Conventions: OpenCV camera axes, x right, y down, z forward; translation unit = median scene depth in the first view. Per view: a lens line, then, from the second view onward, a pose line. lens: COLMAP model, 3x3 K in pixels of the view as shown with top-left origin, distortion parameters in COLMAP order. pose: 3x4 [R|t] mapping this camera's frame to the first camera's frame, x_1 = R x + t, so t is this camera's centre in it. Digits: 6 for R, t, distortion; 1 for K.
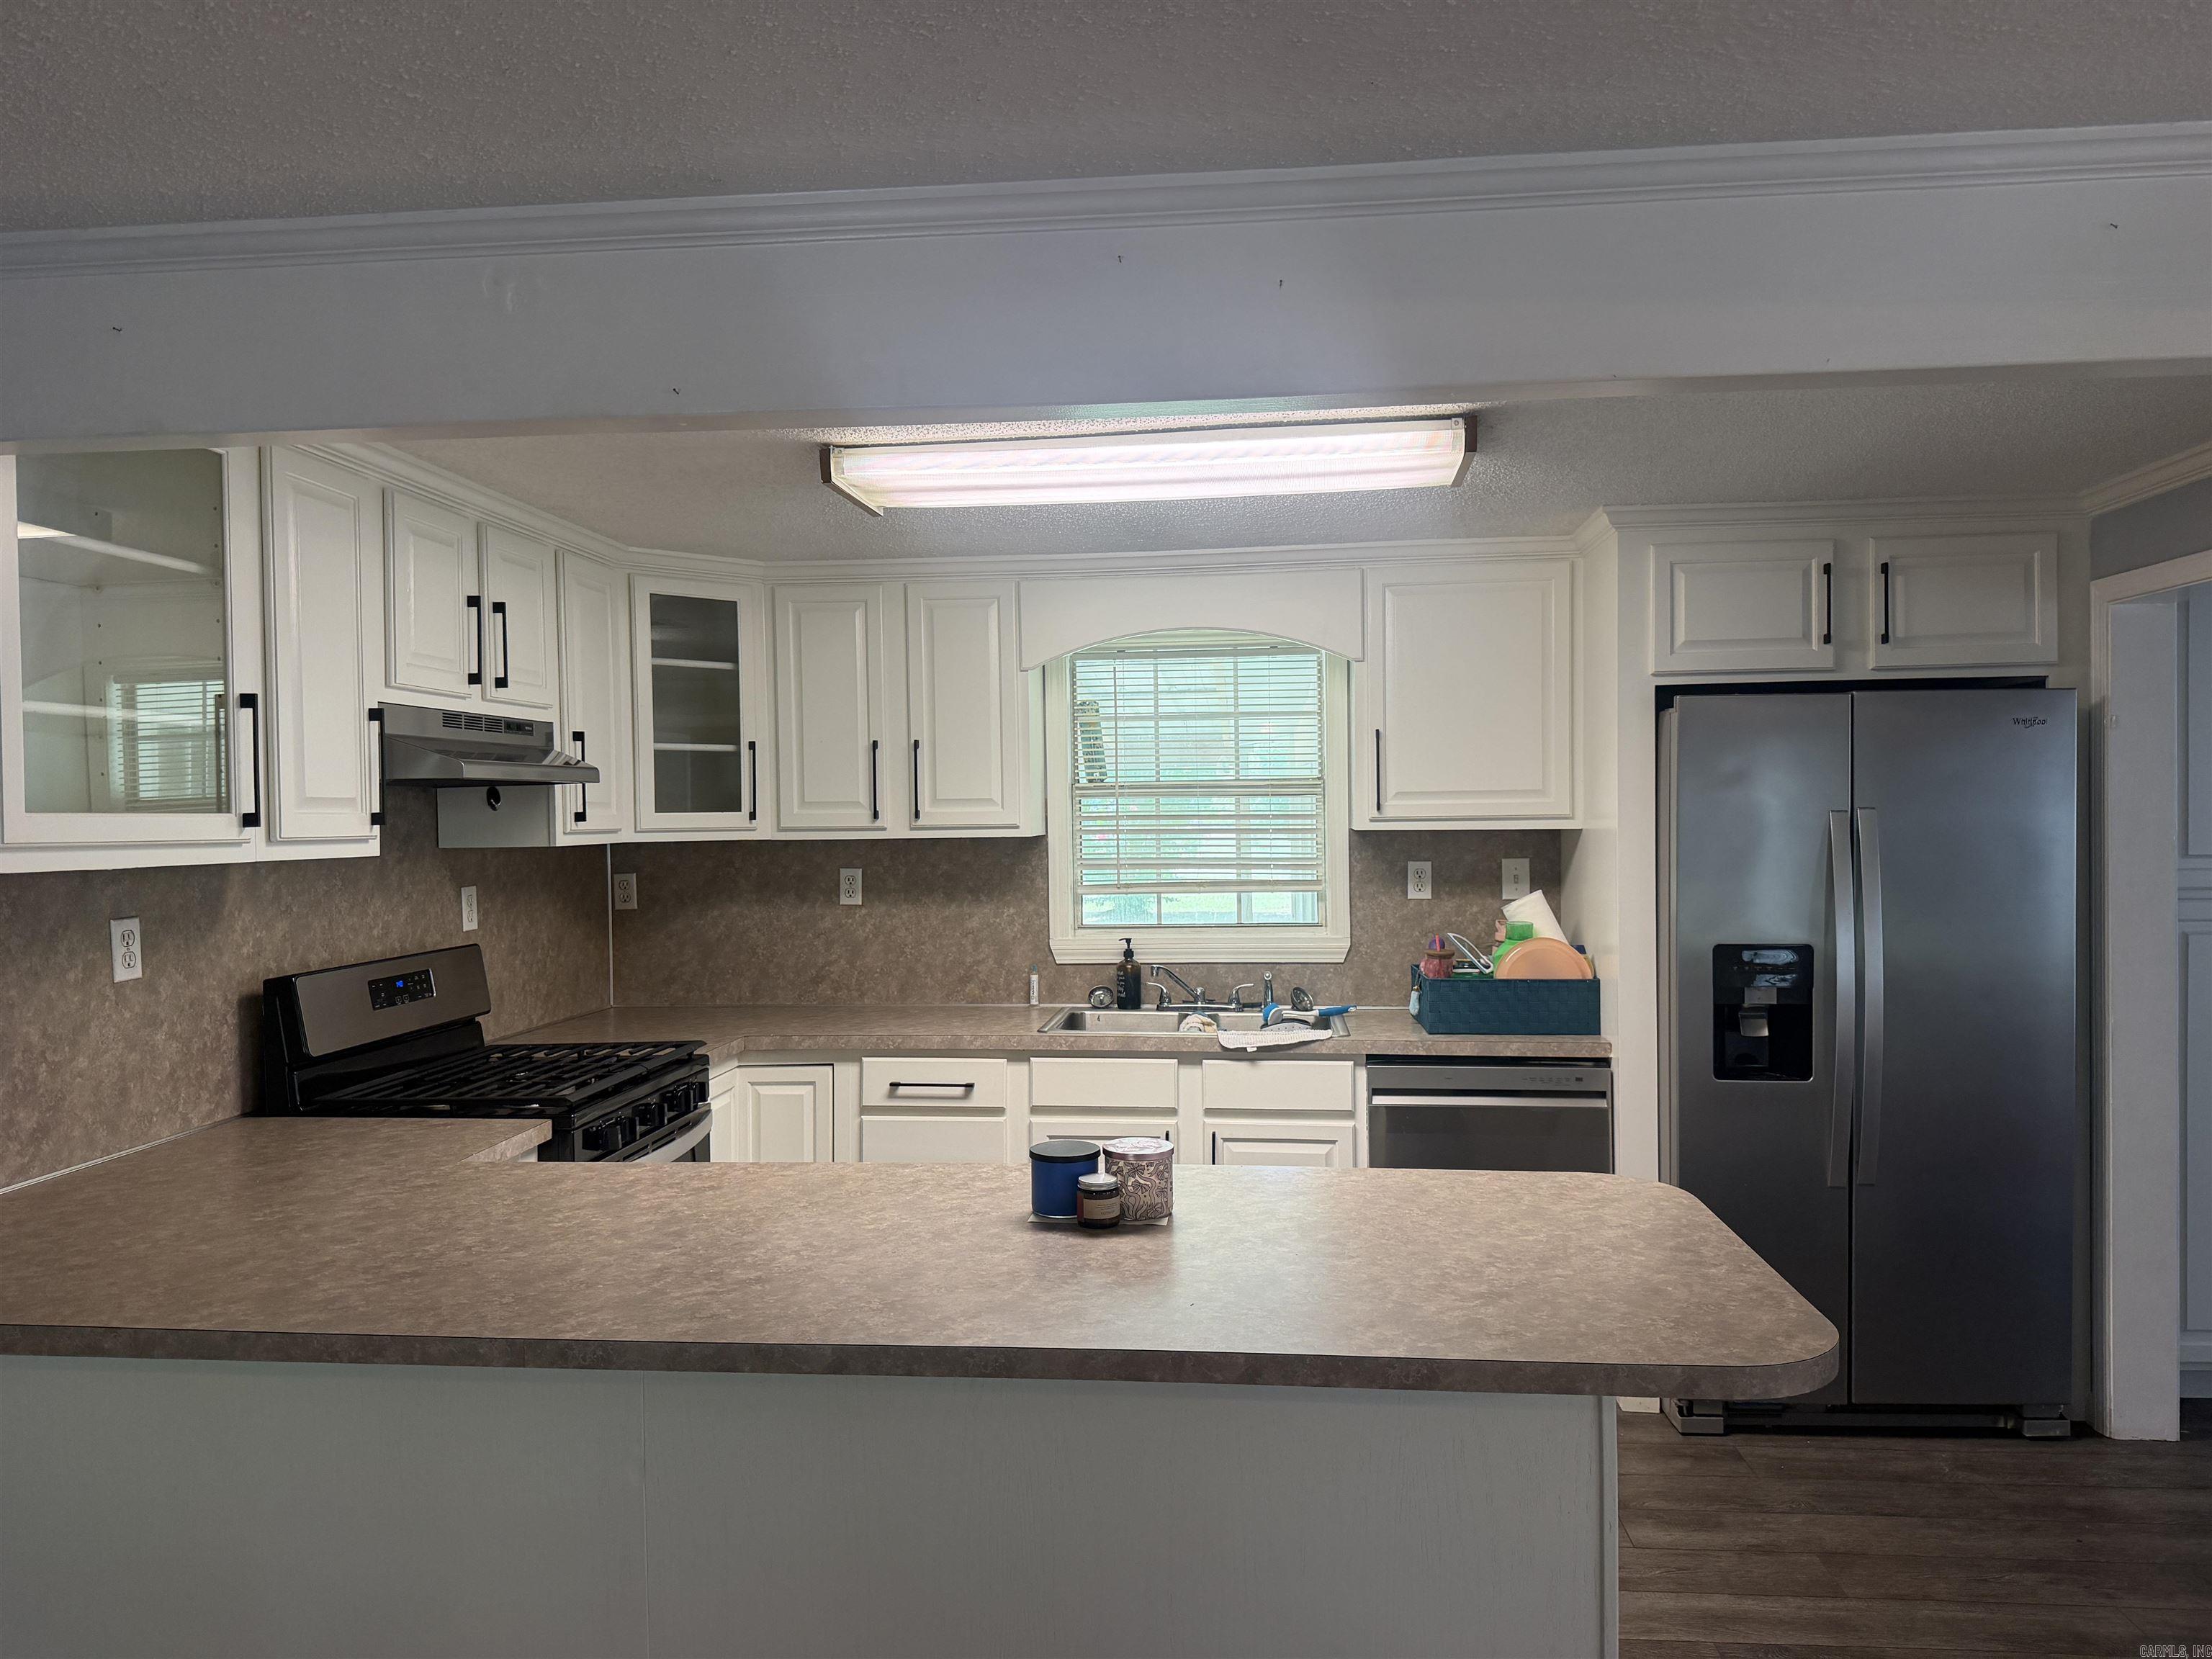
lens RADIAL K [[1576.0, 0, 1112.3], [0, 1576.0, 838.2], [0, 0, 1]] dist [0.009965, -0.006847]
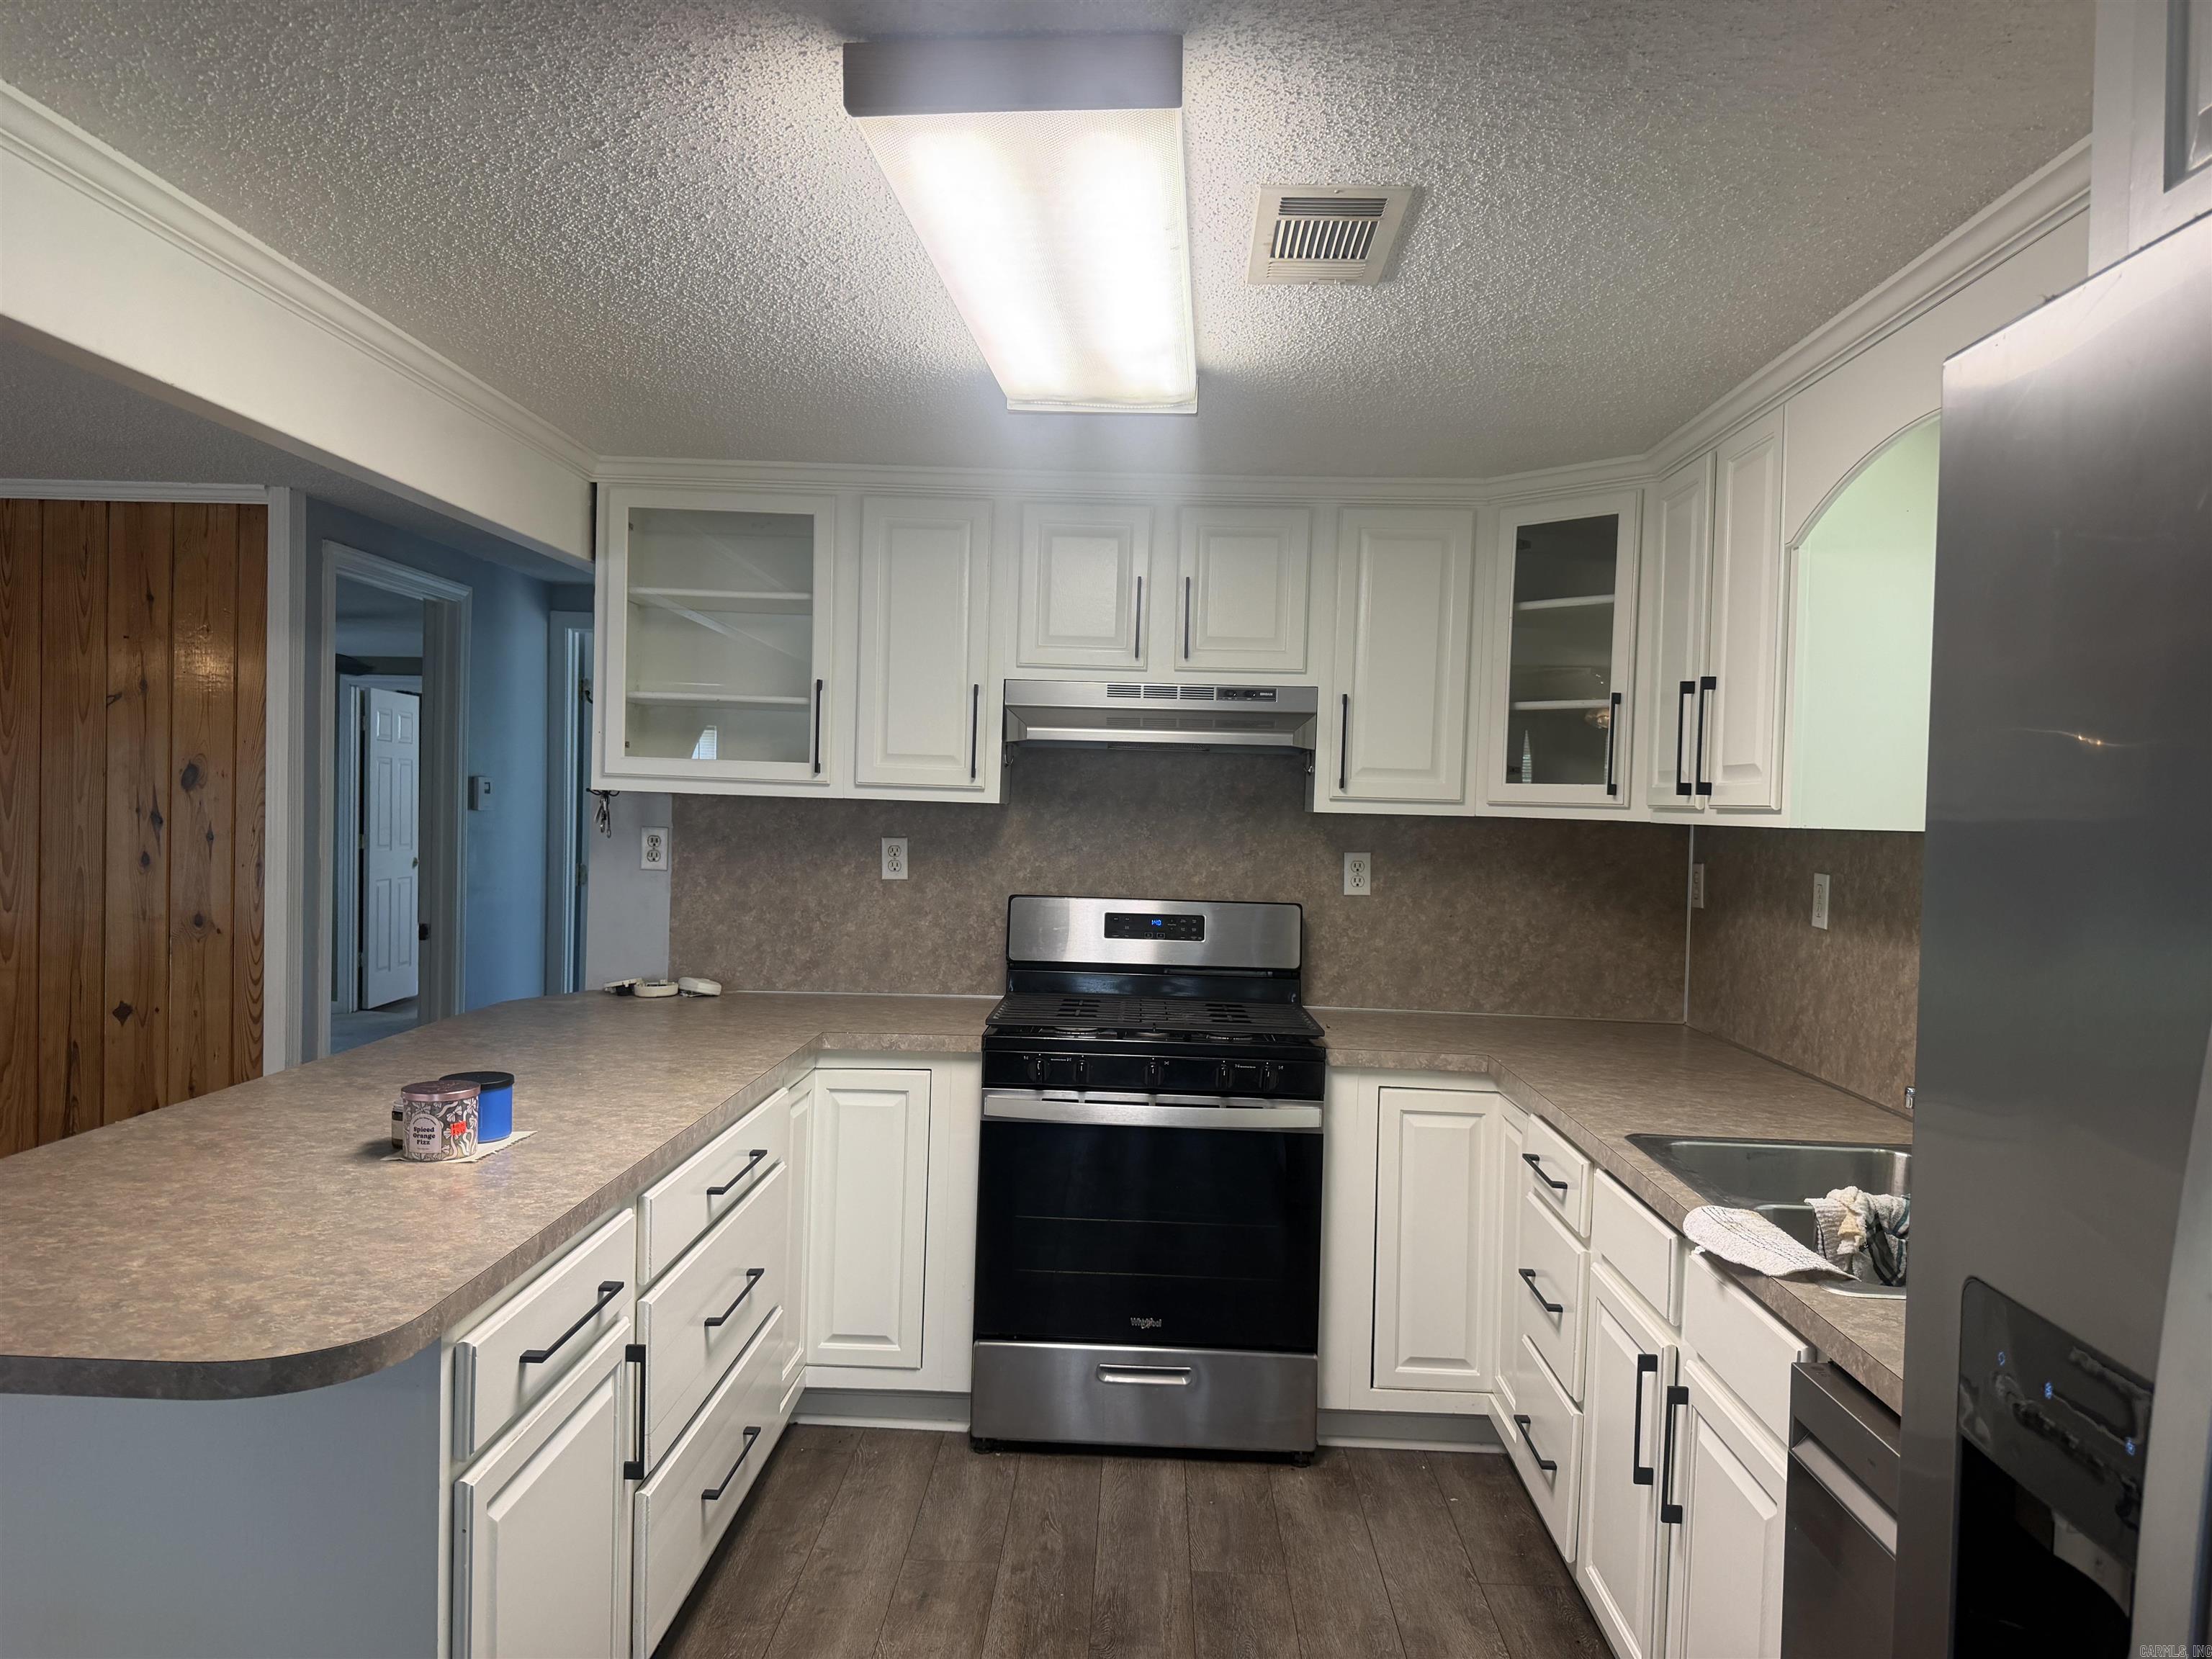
lens RADIAL K [[1576.0, 0, 1112.3], [0, 1576.0, 838.2], [0, 0, 1]] dist [0.009965, -0.006847]
pose [[0.065551, 0.048876, -0.996651, 0.847973], [-0.046113, 0.997881, 0.045903, -0.025189], [0.996783, 0.042949, 0.067666, 1.096596]]
